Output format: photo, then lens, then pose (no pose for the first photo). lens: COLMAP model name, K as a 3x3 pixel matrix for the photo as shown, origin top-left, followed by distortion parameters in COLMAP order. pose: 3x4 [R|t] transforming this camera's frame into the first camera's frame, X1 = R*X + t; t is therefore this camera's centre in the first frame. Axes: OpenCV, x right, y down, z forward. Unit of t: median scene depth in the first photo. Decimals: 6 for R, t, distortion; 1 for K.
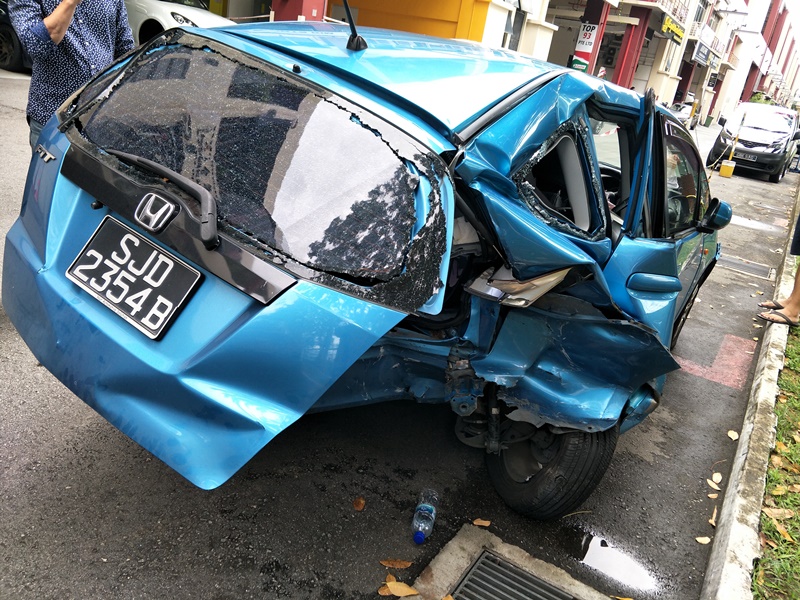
lens RADIAL K [[645.9, 0, 398.1], [0, 645.9, 302.8], [0, 0, 1]] dist [0.057765, -0.083275]
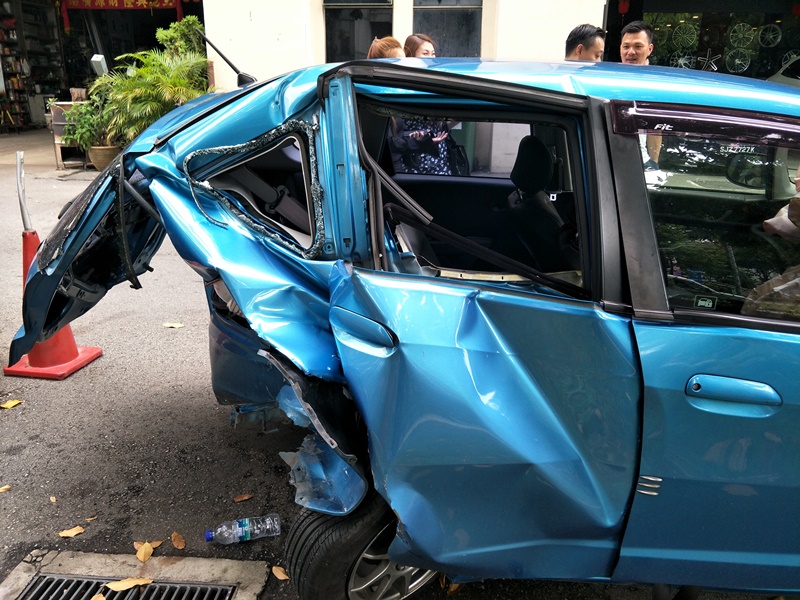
lens RADIAL K [[645.9, 0, 403.3], [0, 645.9, 304.7], [0, 0, 1]] dist [0.057765, -0.083275]
pose [[0.467599, 0.114458, -0.876499, 1.078551], [-0.248397, 0.968640, -0.006025, -0.064444], [0.848322, 0.220537, 0.481366, 0.713815]]
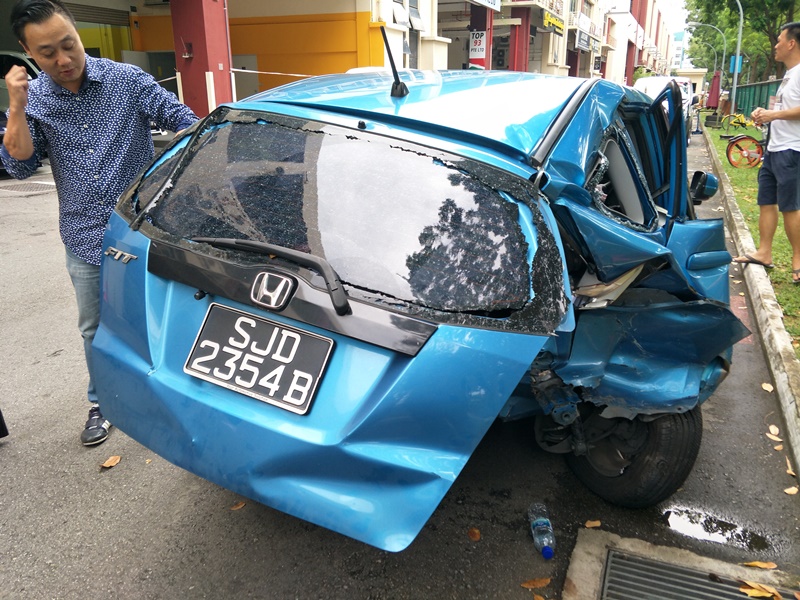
lens RADIAL K [[645.9, 0, 398.8], [0, 645.9, 303.5], [0, 0, 1]] dist [0.057765, -0.083275]
pose [[0.974431, -0.205450, 0.090967, -0.213853], [0.208706, 0.977585, -0.027751, -0.038690], [-0.083226, 0.046027, 0.995467, -0.005384]]
